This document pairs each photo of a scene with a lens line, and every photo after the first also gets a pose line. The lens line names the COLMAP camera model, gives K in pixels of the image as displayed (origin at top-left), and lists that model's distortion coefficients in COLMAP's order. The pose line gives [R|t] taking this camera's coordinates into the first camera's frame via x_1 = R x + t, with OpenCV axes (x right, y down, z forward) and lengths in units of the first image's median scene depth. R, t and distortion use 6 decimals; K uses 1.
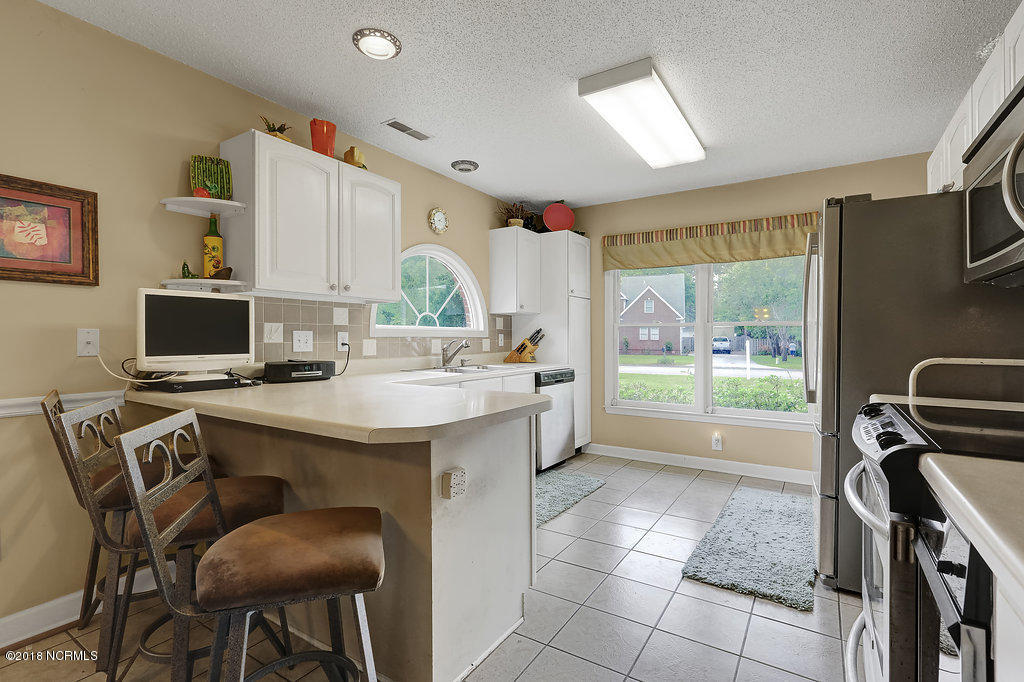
lens RADIAL K [[472.3, 0, 514.7], [0, 472.3, 349.3], [0, 0, 1]] dist [-0.001190, -0.000104]
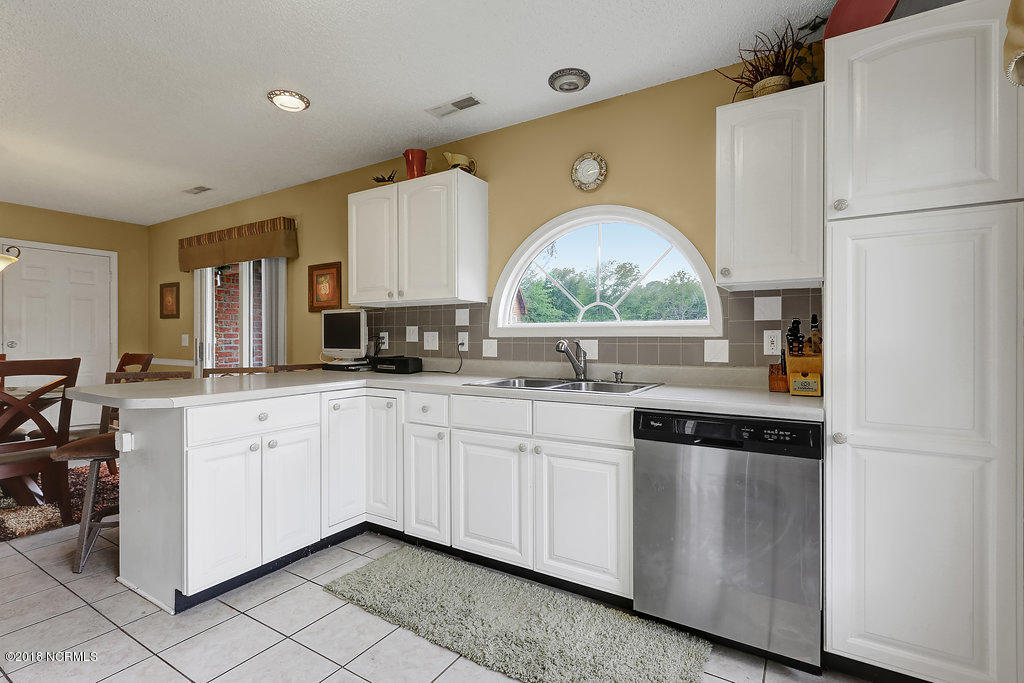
lens RADIAL K [[460.7, 0, 497.0], [0, 460.7, 345.6], [0, 0, 1]] dist [-0.000034, 0.000024]
pose [[0.032921, 0.019097, -0.999276, 0.650043], [-0.022301, 0.999583, 0.018369, -0.027856], [0.999209, 0.021680, 0.033333, 1.043305]]
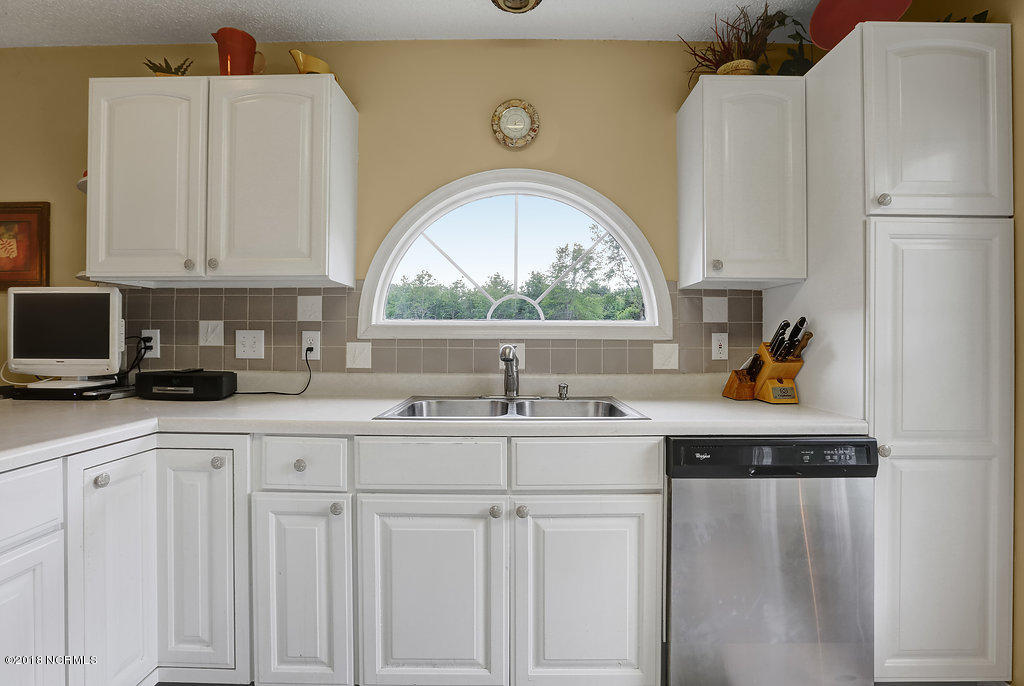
lens RADIAL K [[480.9, 0, 512.0], [0, 480.9, 343.0], [0, 0, 1]] dist [-0.027564, 0.000855]
pose [[0.541795, 0.009707, -0.840455, 0.369660], [-0.023777, 0.999710, -0.003781, -0.024215], [0.840175, 0.022032, 0.541868, 0.871836]]
